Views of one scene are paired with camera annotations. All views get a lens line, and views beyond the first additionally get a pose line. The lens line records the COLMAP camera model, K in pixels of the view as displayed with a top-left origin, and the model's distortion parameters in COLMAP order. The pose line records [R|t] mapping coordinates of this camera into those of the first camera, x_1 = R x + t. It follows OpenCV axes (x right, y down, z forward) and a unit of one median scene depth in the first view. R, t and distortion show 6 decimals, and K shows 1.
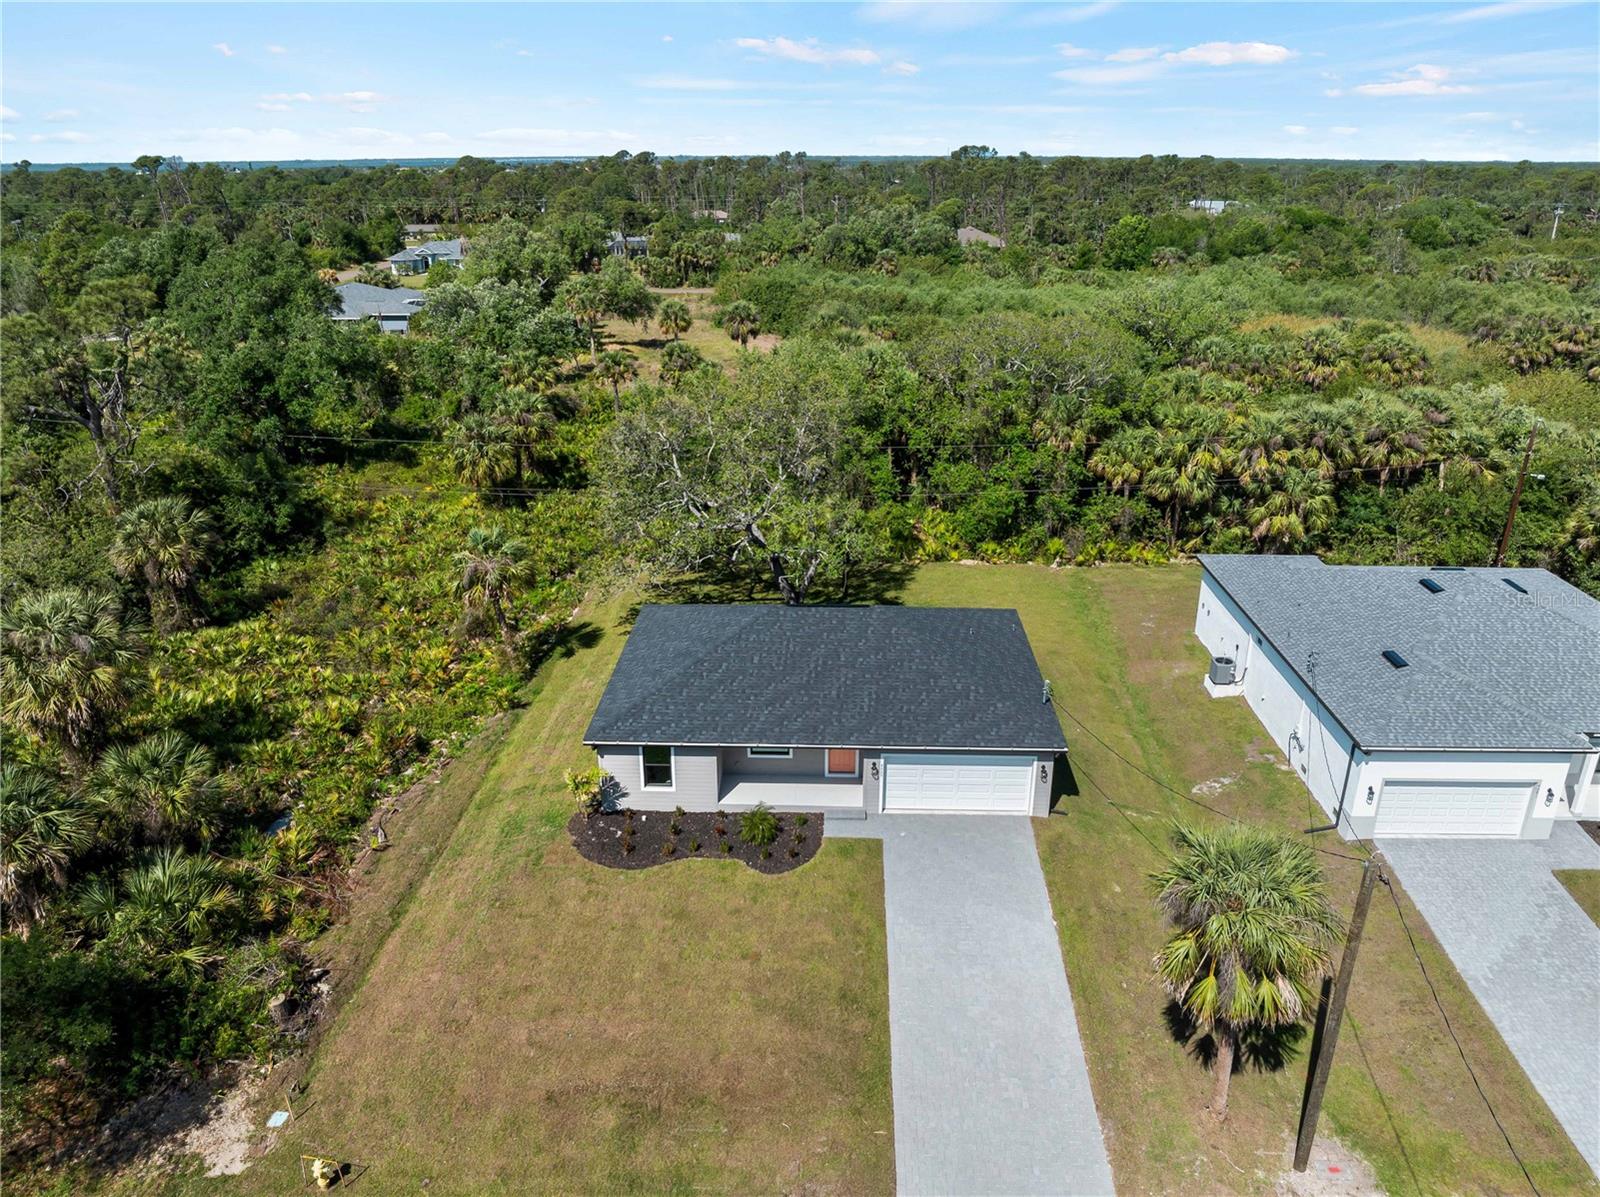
lens RADIAL K [[1127.8, 0, 800.0], [0, 1127.8, 598.5], [0, 0, 1]] dist [-0.039041, -0.002555]
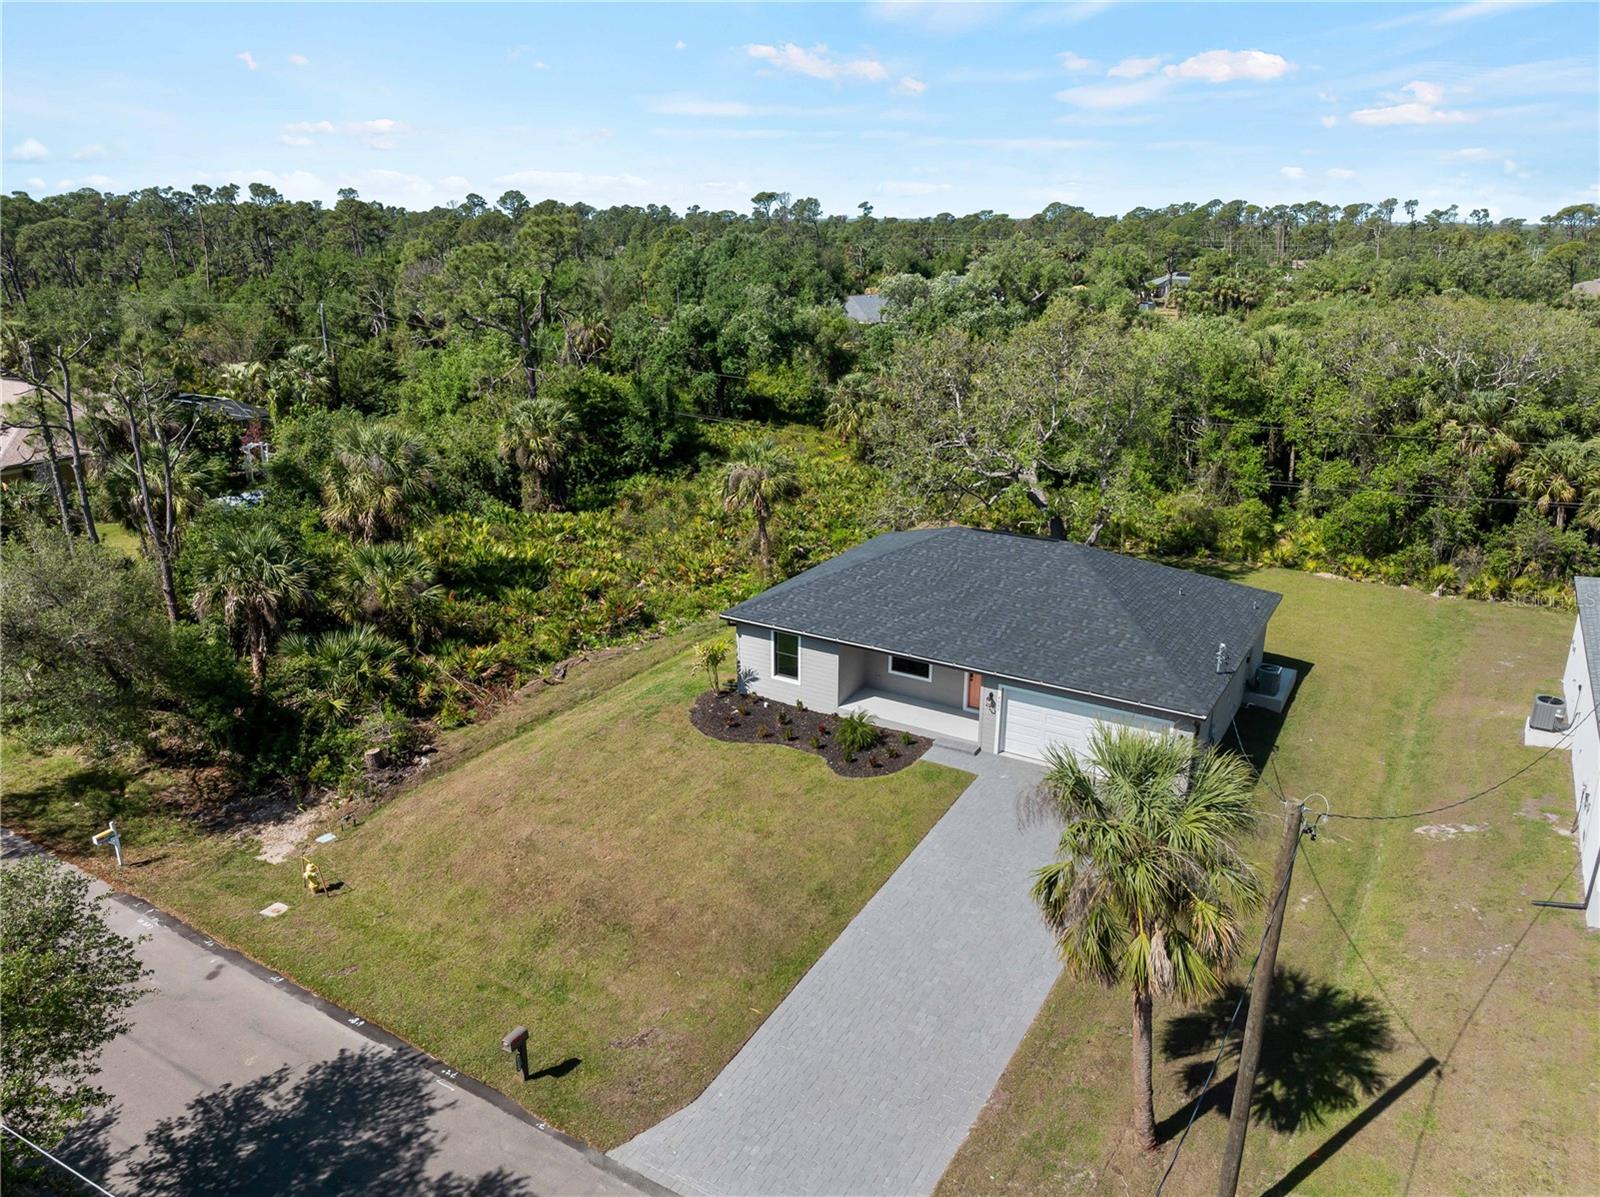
lens RADIAL K [[1127.8, 0, 800.0], [0, 1127.8, 598.5], [0, 0, 1]] dist [-0.039041, -0.002555]
pose [[0.871691, 0.157660, -0.464002, 0.267870], [-0.180342, 0.983593, -0.004589, 0.081842], [0.455665, 0.087679, 0.885822, 0.099821]]
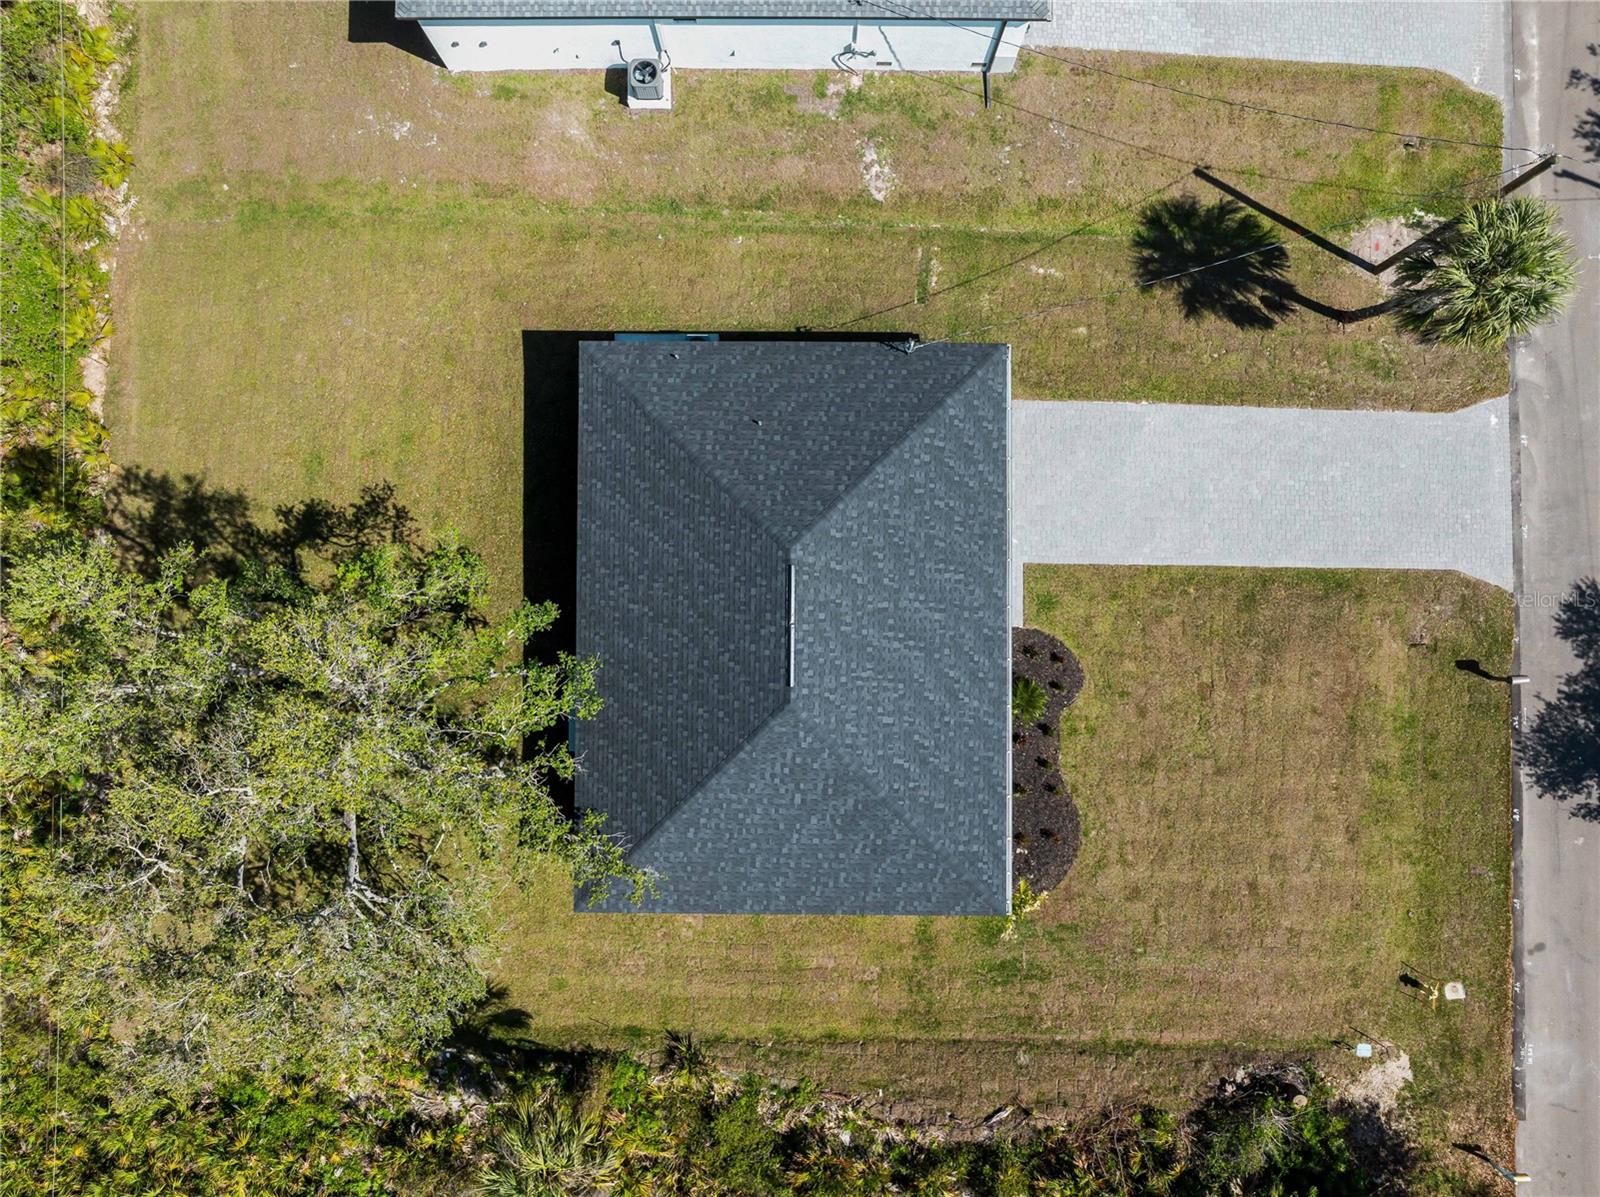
lens RADIAL K [[1127.8, 0, 800.0], [0, 1127.8, 598.5], [0, 0, 1]] dist [-0.039041, -0.002555]
pose [[-0.031032, -0.999233, 0.023892, 0.022098], [0.366319, 0.010871, 0.930426, -0.558796], [-0.929972, 0.037625, 0.365701, 0.650516]]
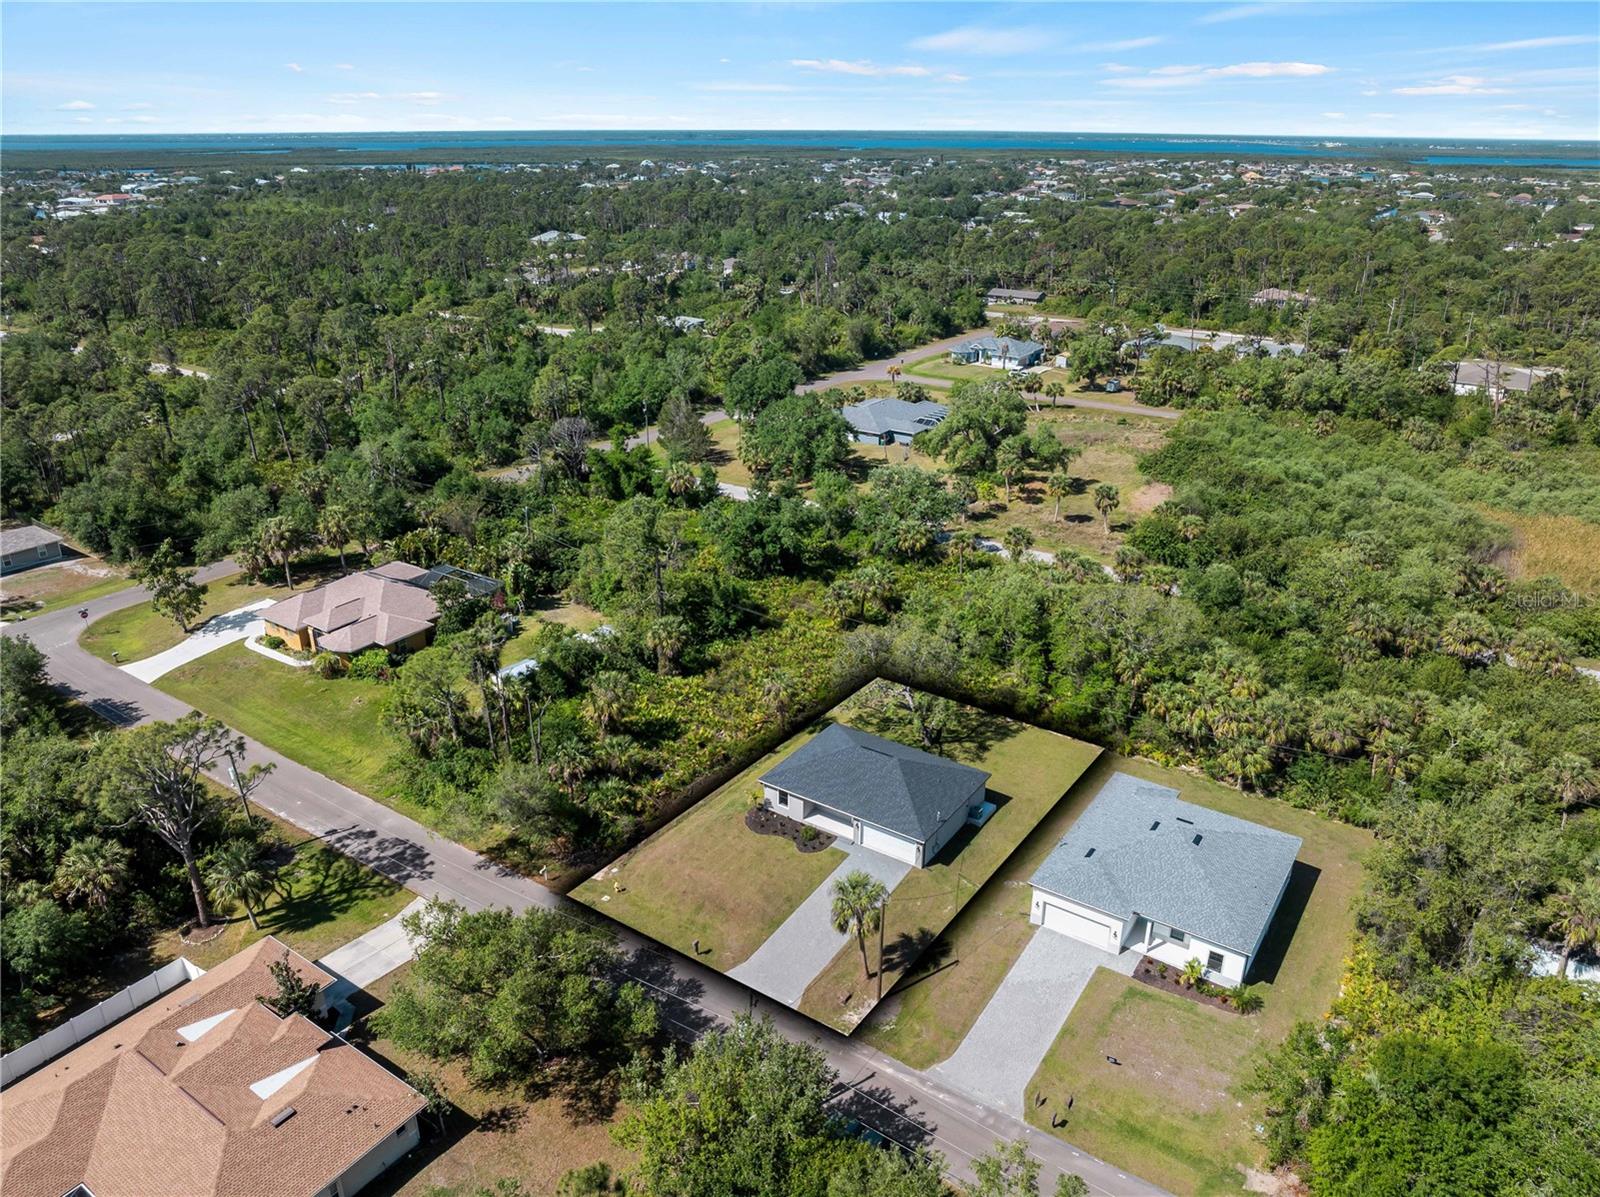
lens RADIAL K [[1121.4, 0, 800.0], [0, 1121.4, 598.5], [0, 0, 1]] dist [-0.001639, -0.000535]
pose [[0.846532, 0.211243, -0.488630, 0.822607], [-0.200930, 0.976793, 0.074182, -0.380430], [0.492961, 0.035383, 0.869331, -0.931140]]
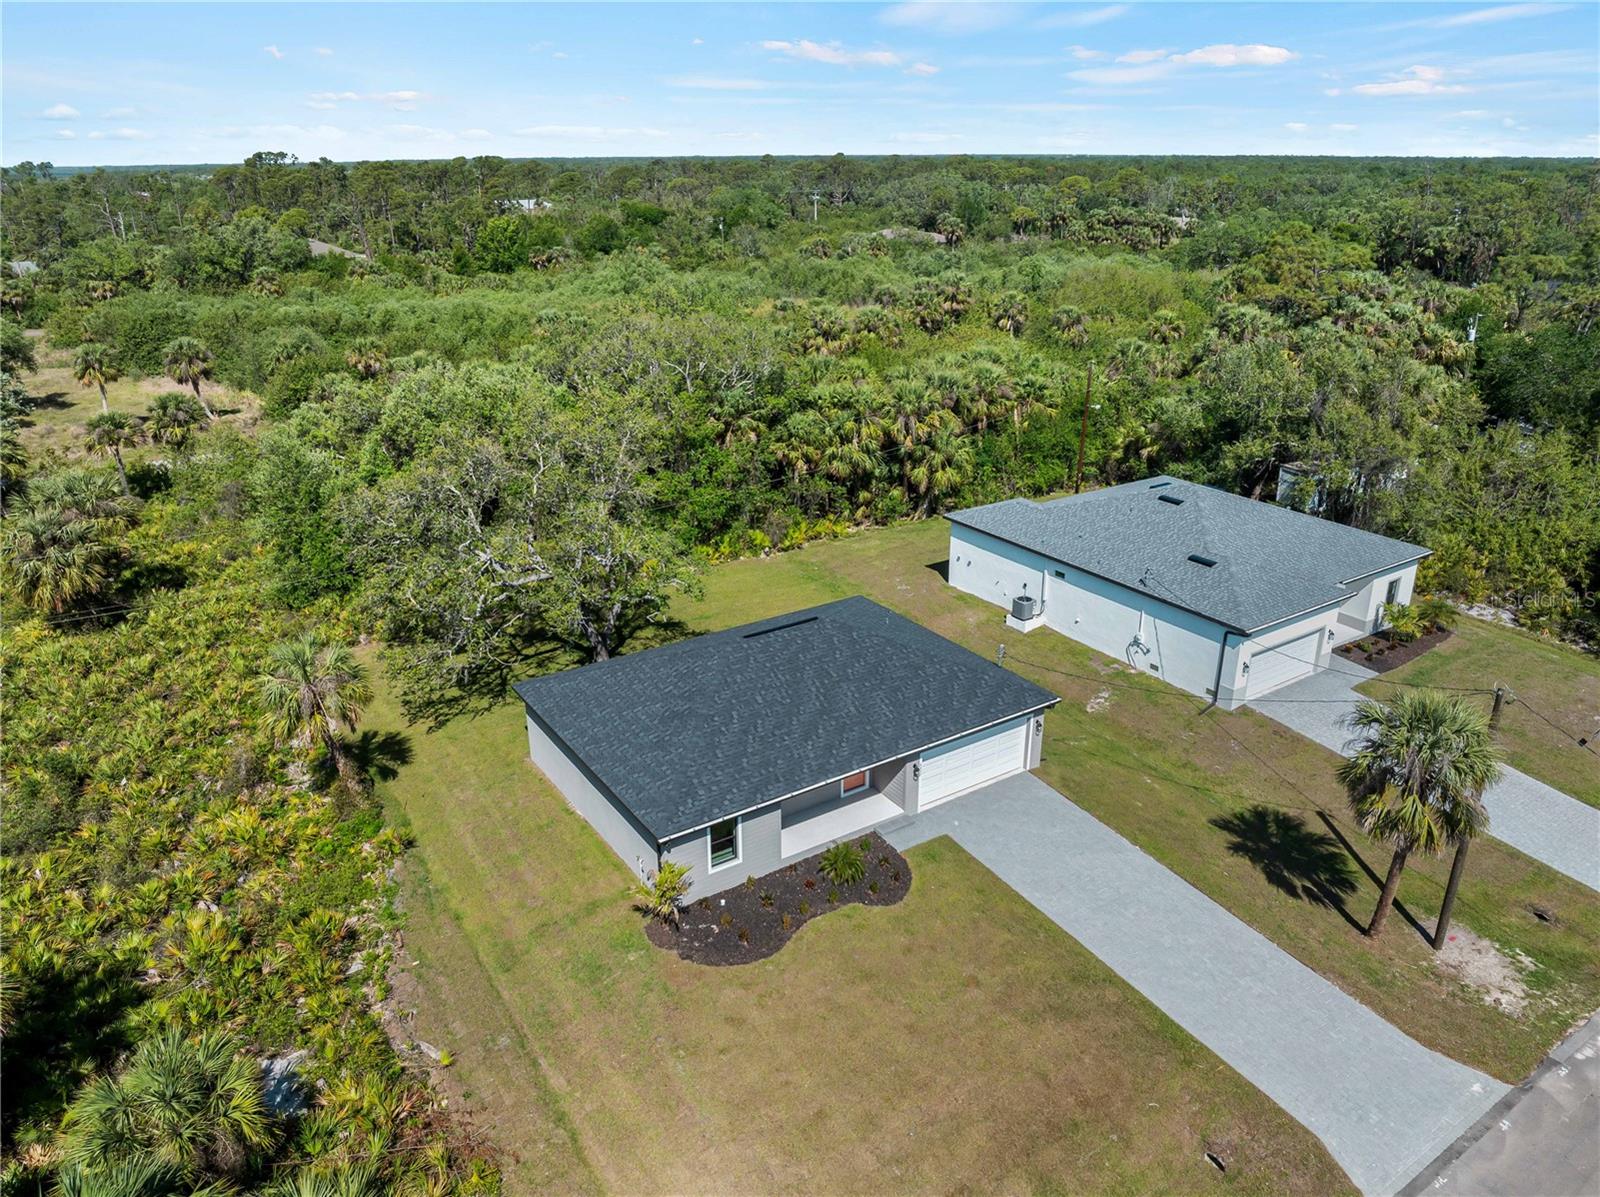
lens RADIAL K [[1127.8, 0, 800.0], [0, 1127.8, 598.5], [0, 0, 1]] dist [-0.039041, -0.002555]
pose [[0.813960, -0.216682, 0.538997, -0.413748], [0.217768, 0.973985, 0.062692, -0.065001], [-0.538559, 0.066347, 0.839971, 0.164228]]
